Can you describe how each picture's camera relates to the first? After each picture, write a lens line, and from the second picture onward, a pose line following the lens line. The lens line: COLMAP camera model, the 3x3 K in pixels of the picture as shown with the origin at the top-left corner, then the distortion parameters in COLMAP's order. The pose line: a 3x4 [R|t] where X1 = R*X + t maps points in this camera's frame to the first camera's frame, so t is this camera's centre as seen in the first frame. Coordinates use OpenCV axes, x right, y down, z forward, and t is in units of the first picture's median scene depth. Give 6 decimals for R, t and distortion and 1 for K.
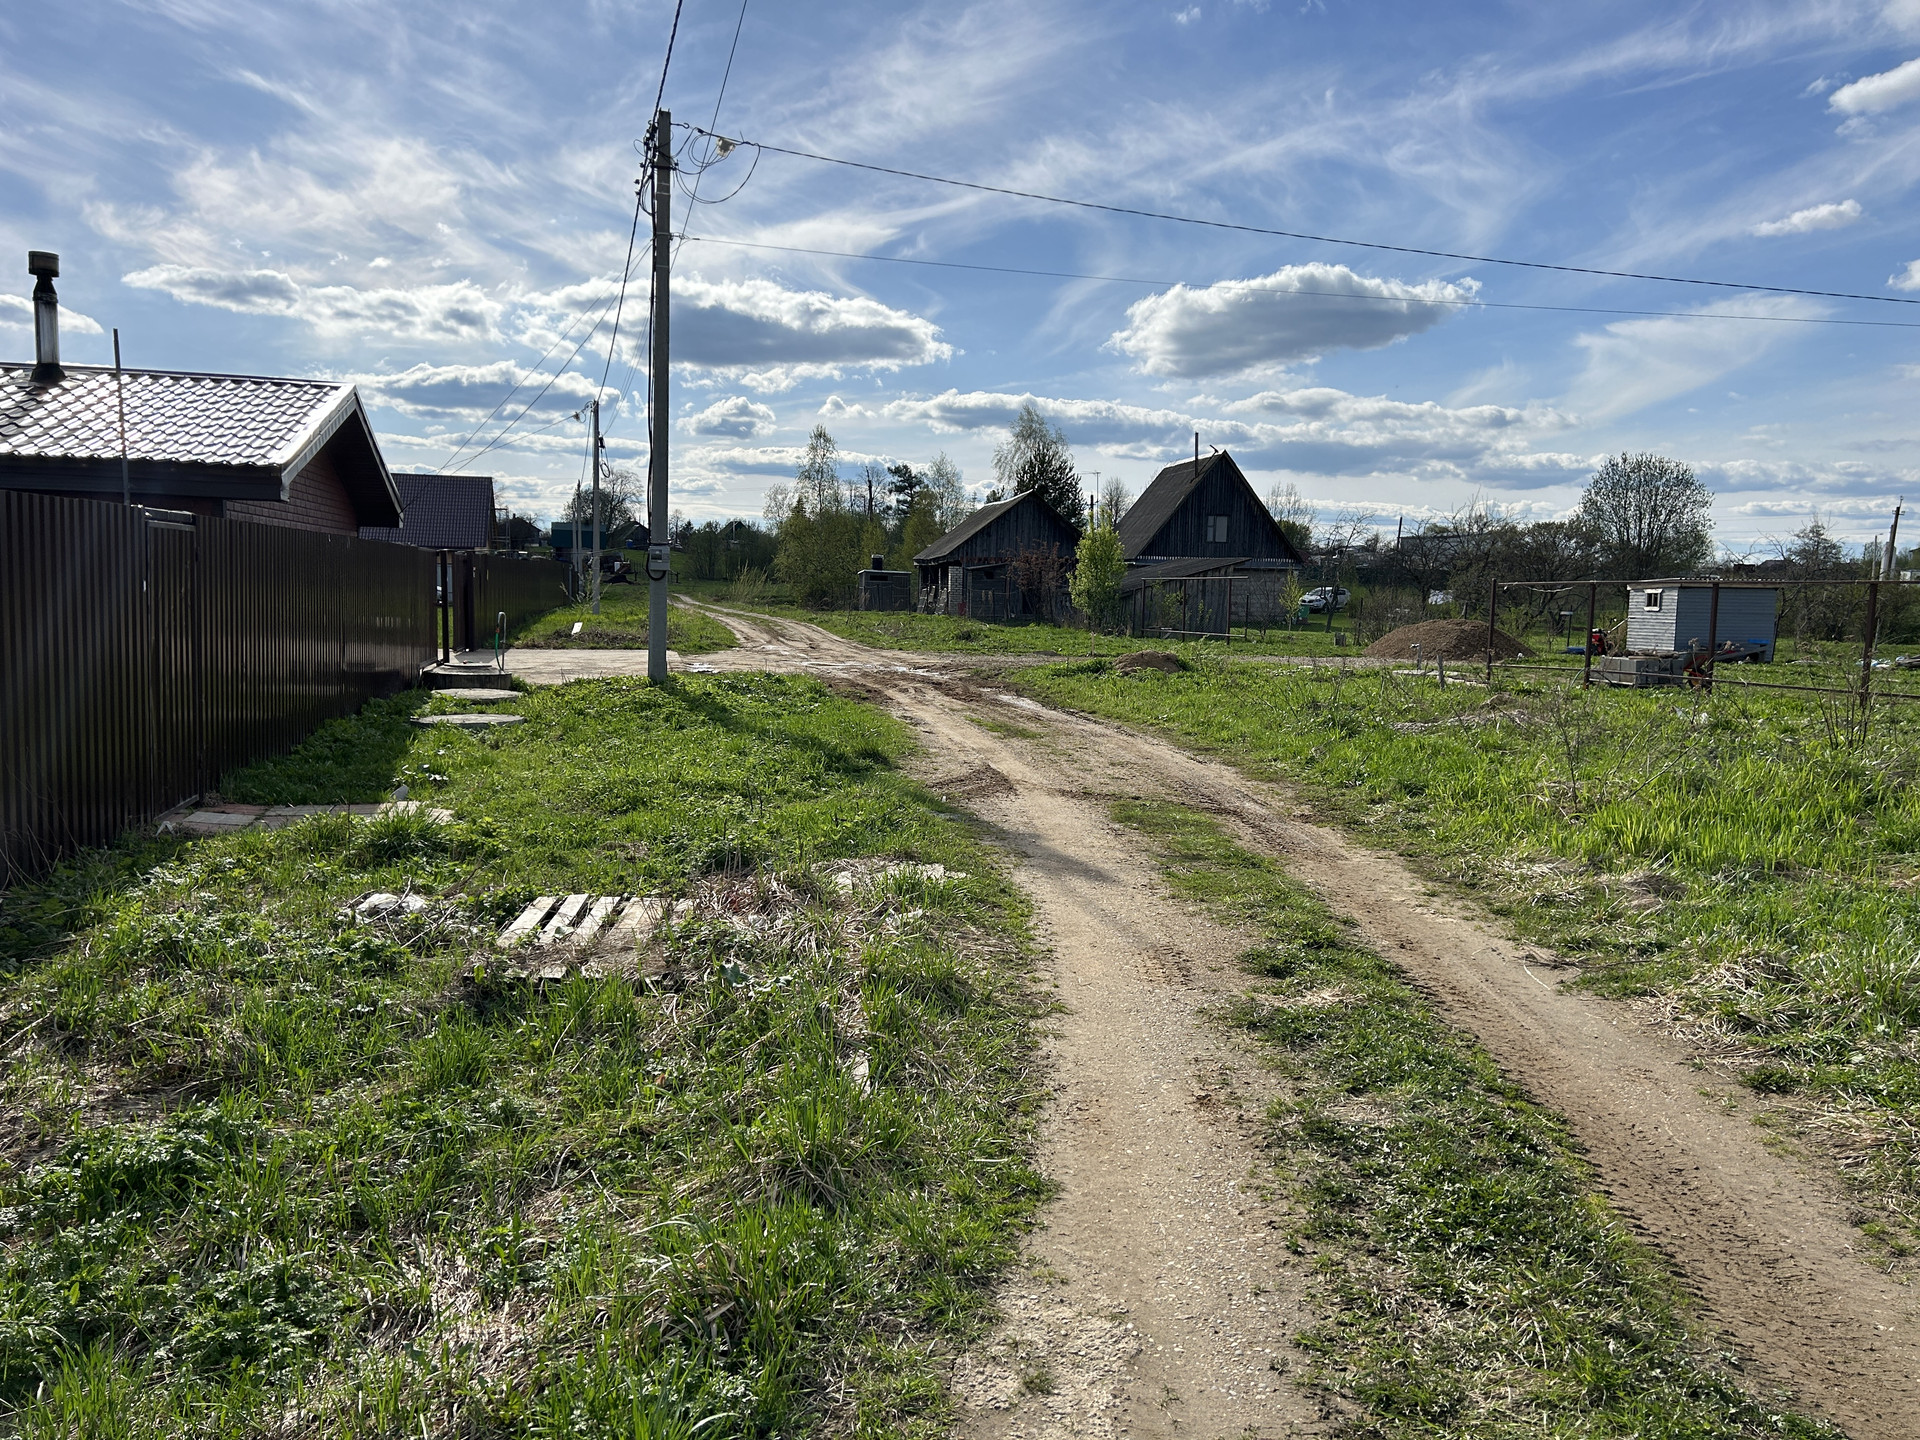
lens RADIAL K [[1474.4, 0, 960.4], [0, 1474.4, 738.6], [0, 0, 1]] dist [0.046674, -0.061490]
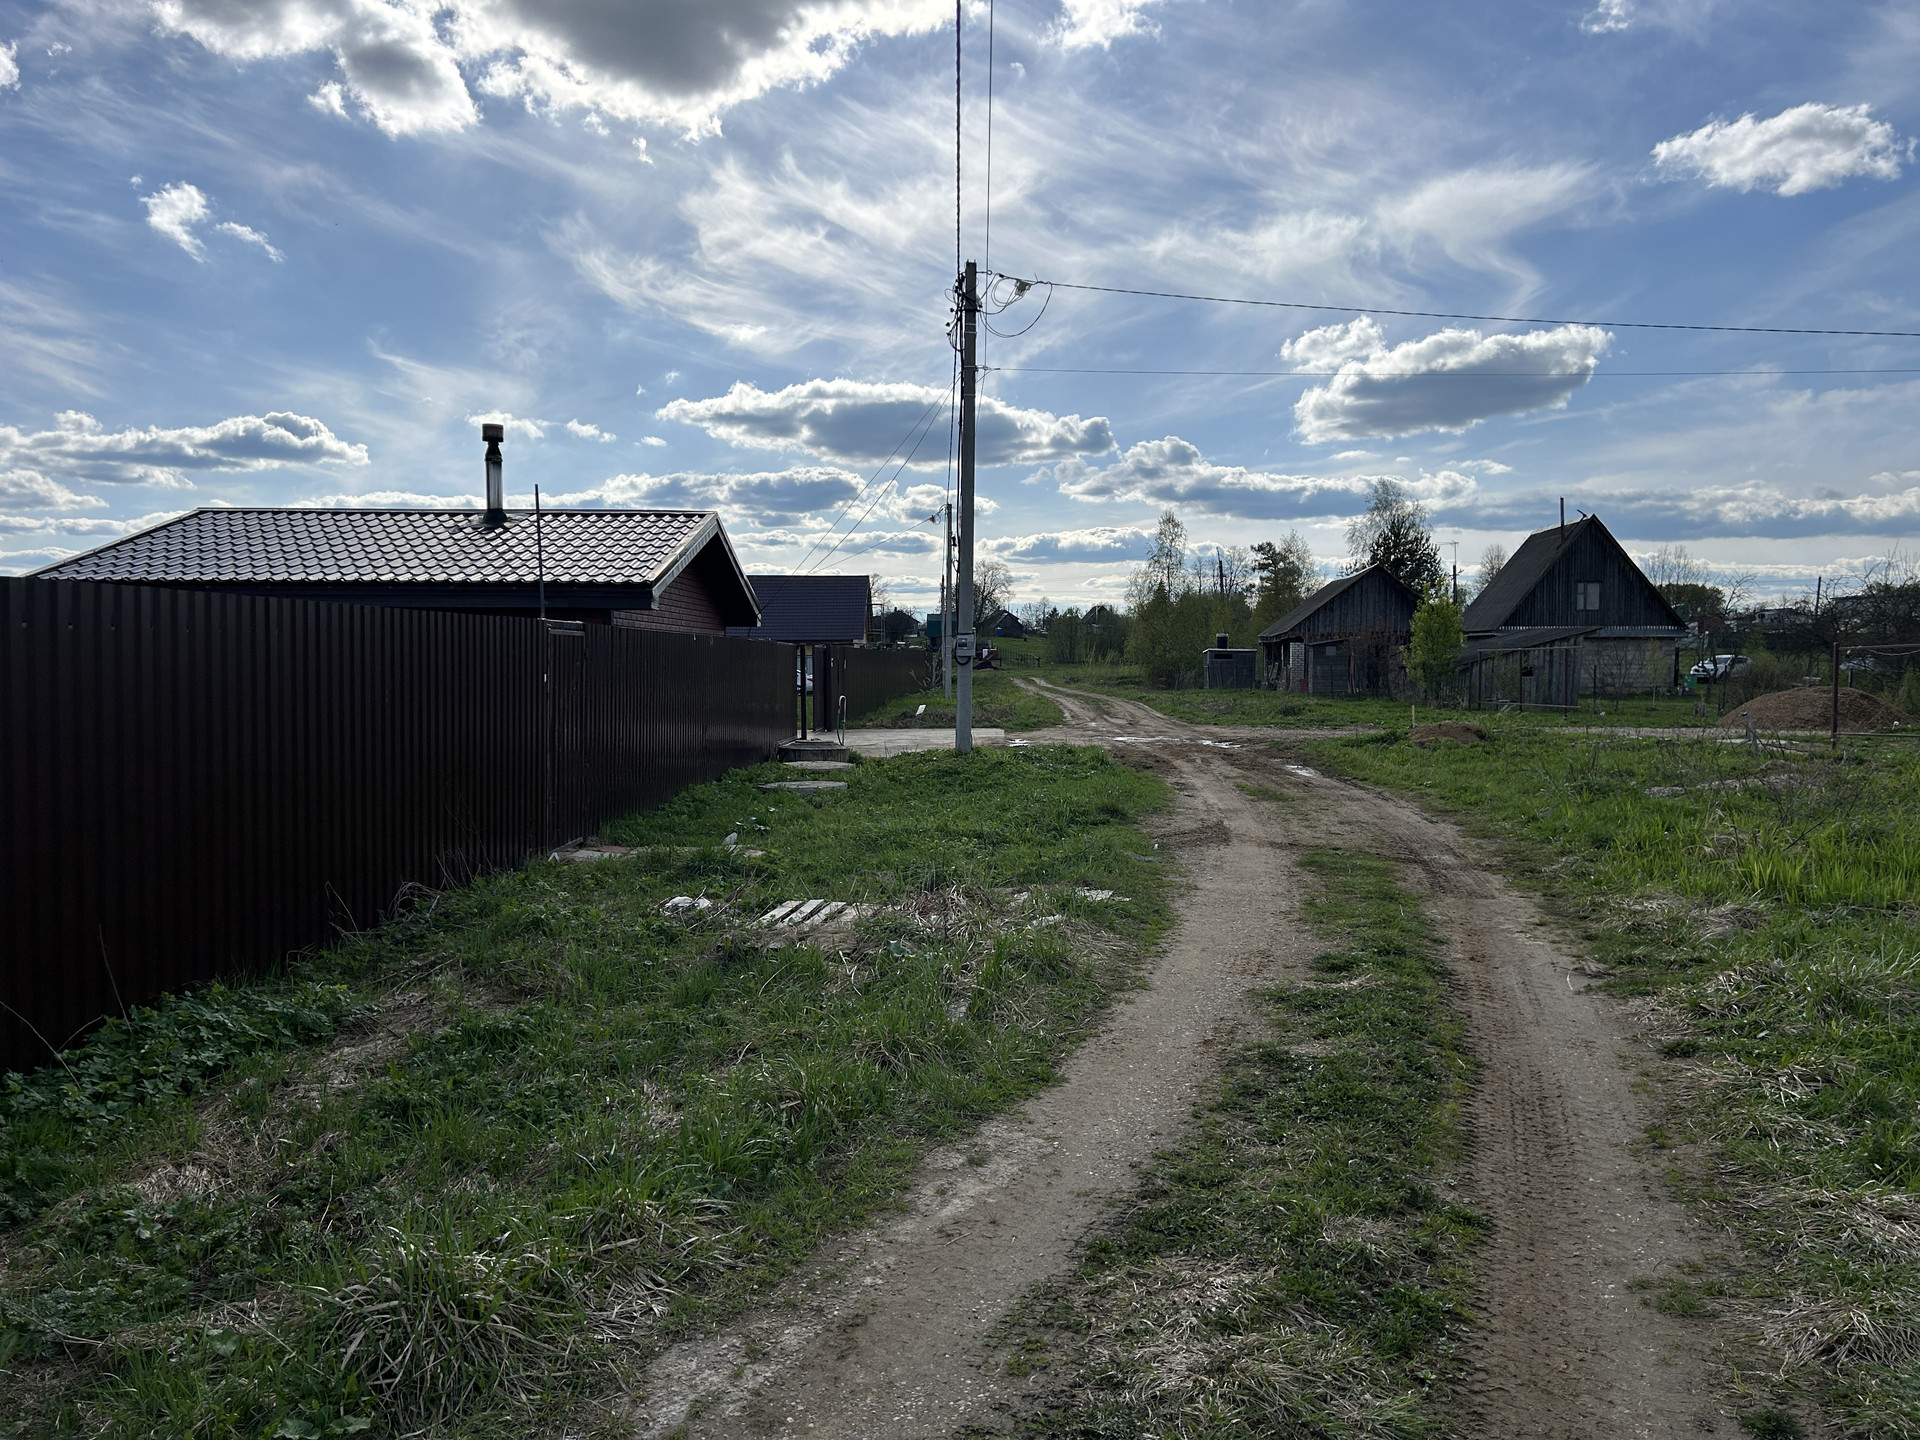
lens RADIAL K [[1601.6, 0, 960.0], [0, 1601.6, 720.0], [0, 0, 1]] dist [0.080690, -0.108320]
pose [[0.959669, -0.014269, -0.280771, 0.140904], [-0.005782, 0.997498, -0.070458, 0.023137], [0.281074, 0.069239, 0.957185, -0.183413]]
